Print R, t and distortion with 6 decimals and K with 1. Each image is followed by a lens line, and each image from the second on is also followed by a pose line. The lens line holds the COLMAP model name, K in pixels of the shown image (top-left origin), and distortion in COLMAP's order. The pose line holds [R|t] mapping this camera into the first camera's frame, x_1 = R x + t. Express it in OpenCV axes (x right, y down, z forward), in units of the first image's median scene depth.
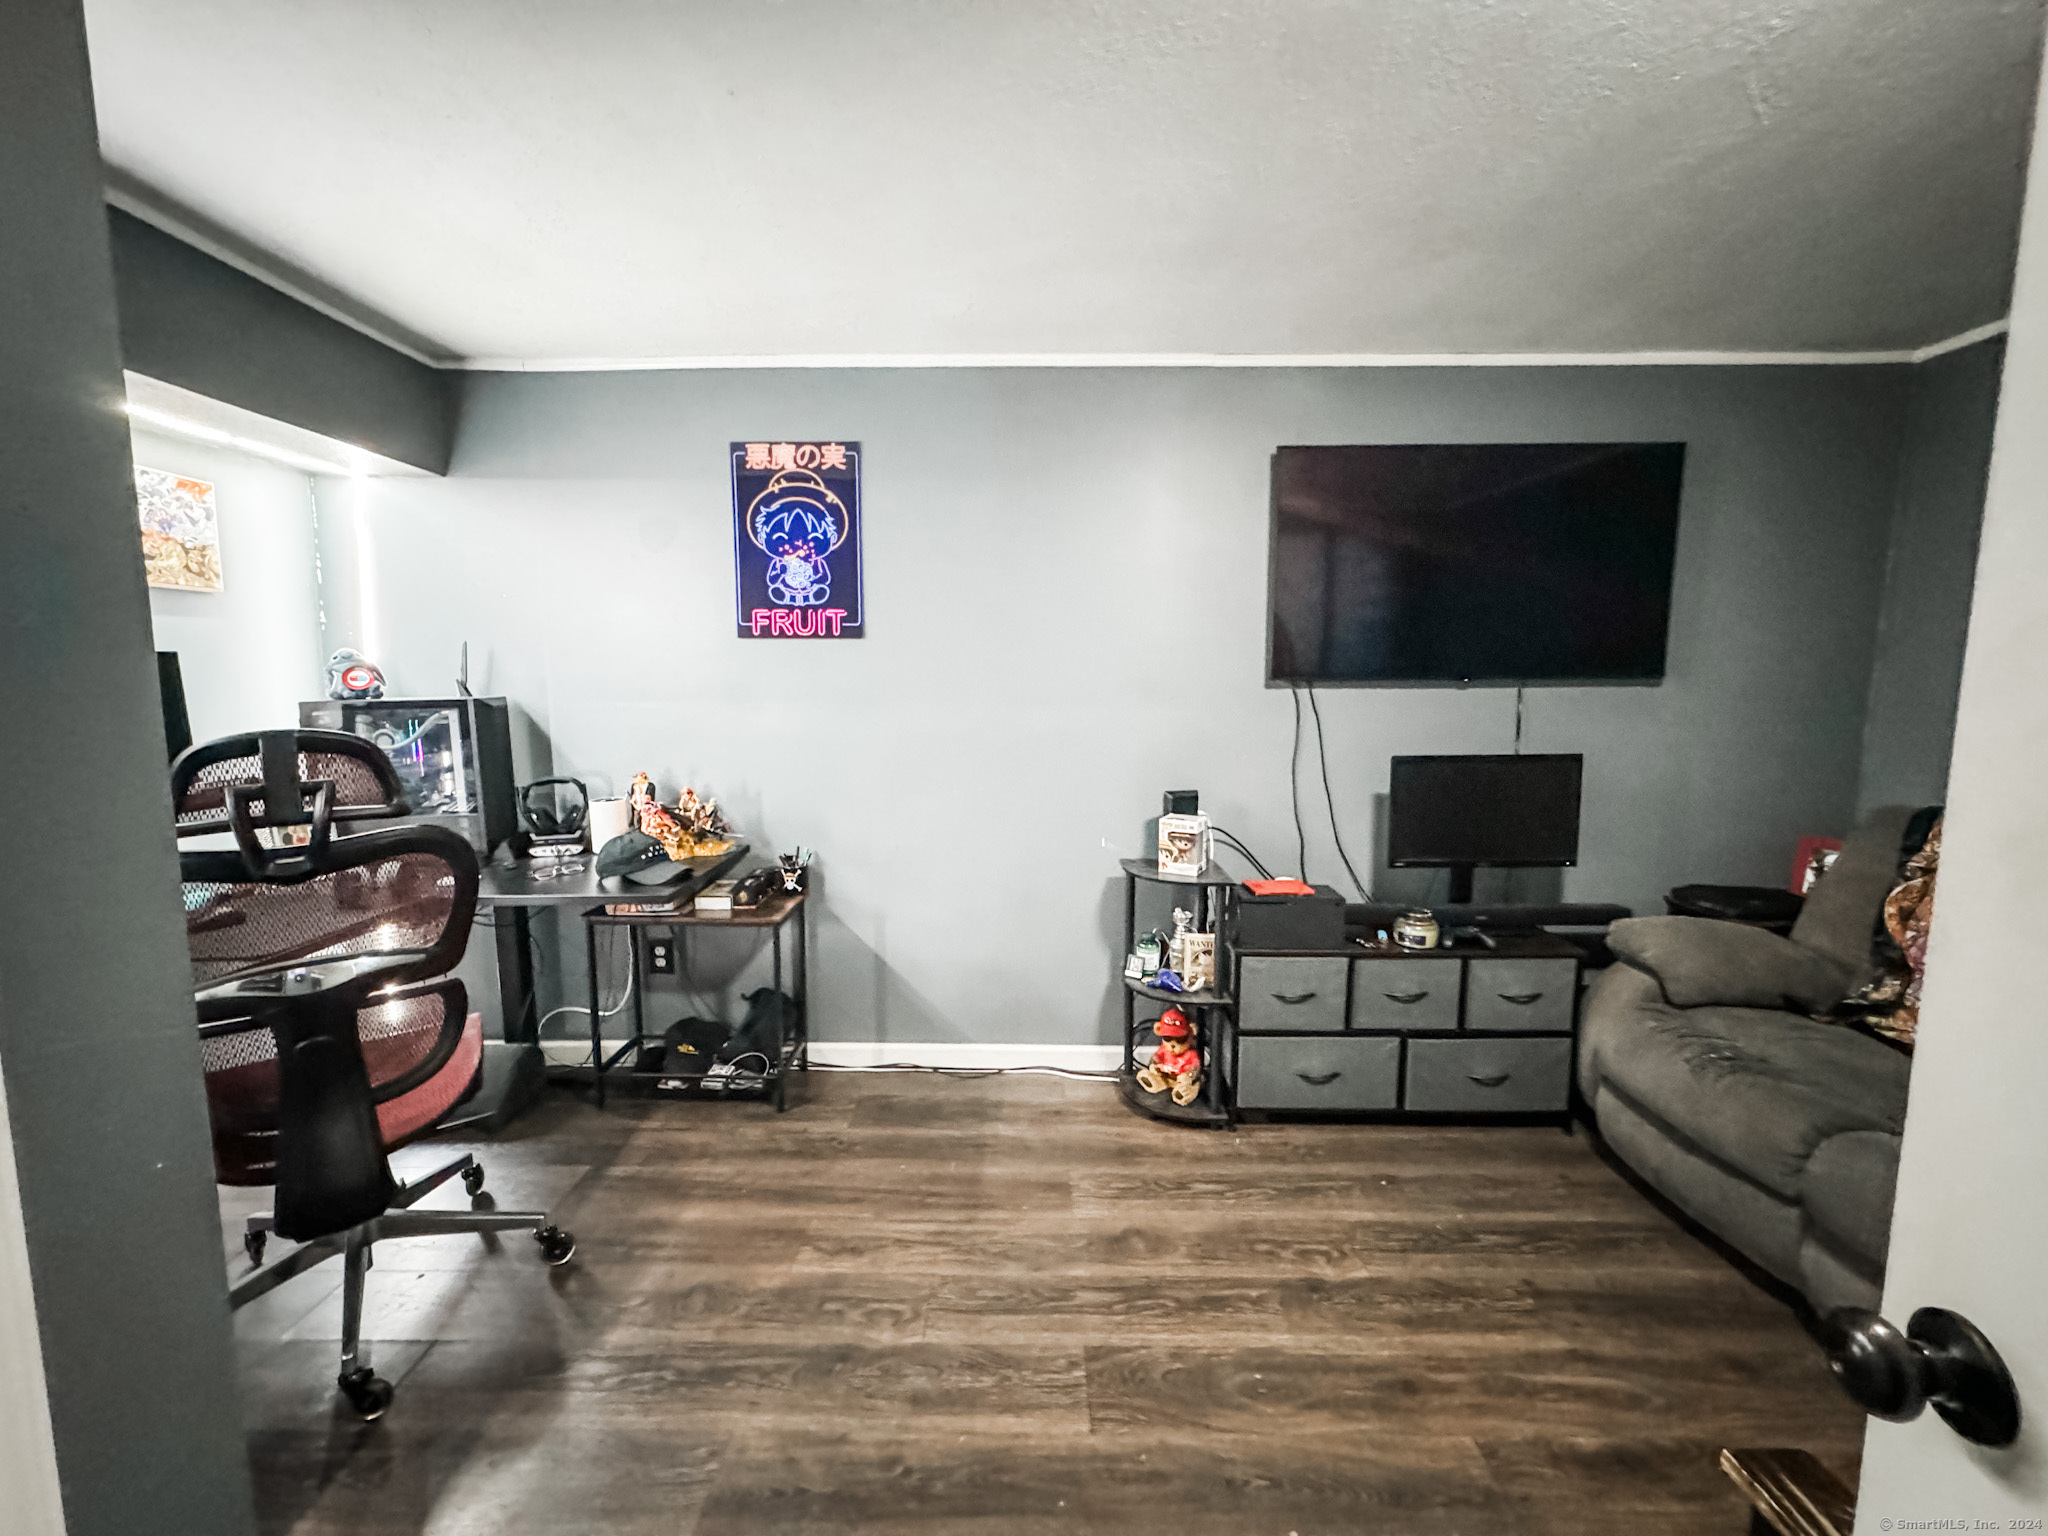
lens RADIAL K [[811.5, 0, 1024.0], [0, 811.5, 768.0], [0, 0, 1]] dist [-0.003257, 0.000519]
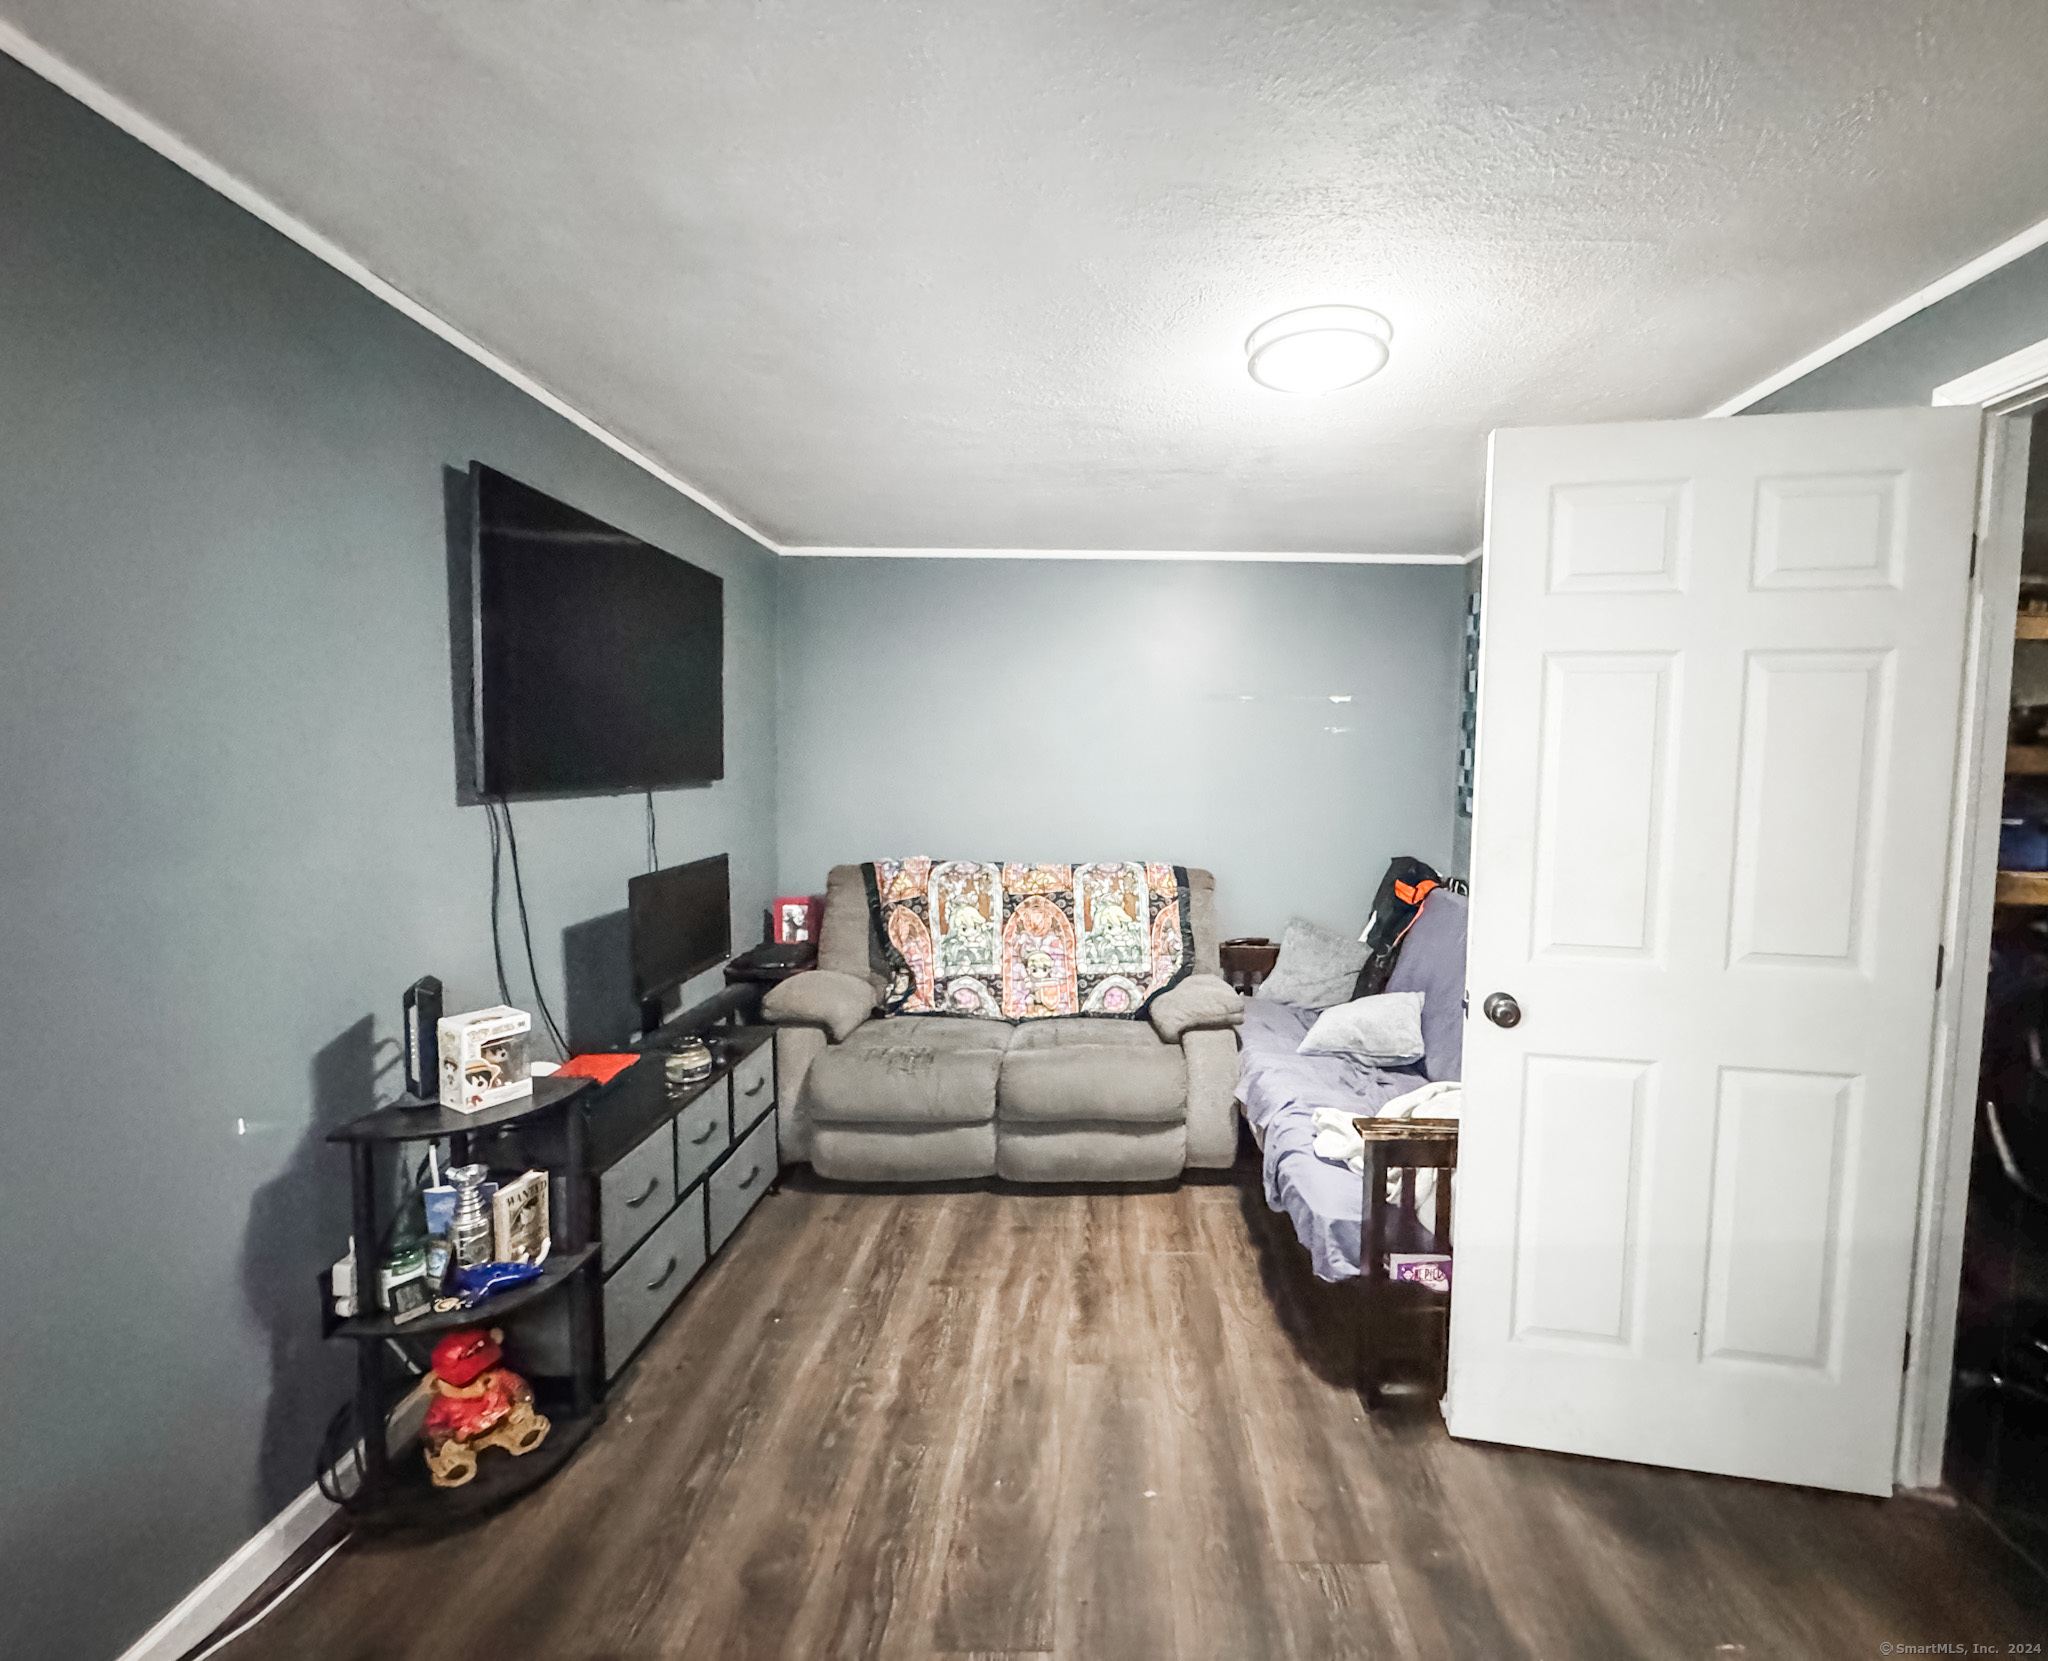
lens RADIAL K [[958.6, 0, 1024.0], [0, 958.6, 830.5], [0, 0, 1]] dist [0.000806, -0.000261]
pose [[-0.016108, -0.073566, 0.997160, -0.592443], [0.099431, 0.992228, 0.074808, -0.104313], [-0.994914, 0.100354, -0.008668, 0.621034]]
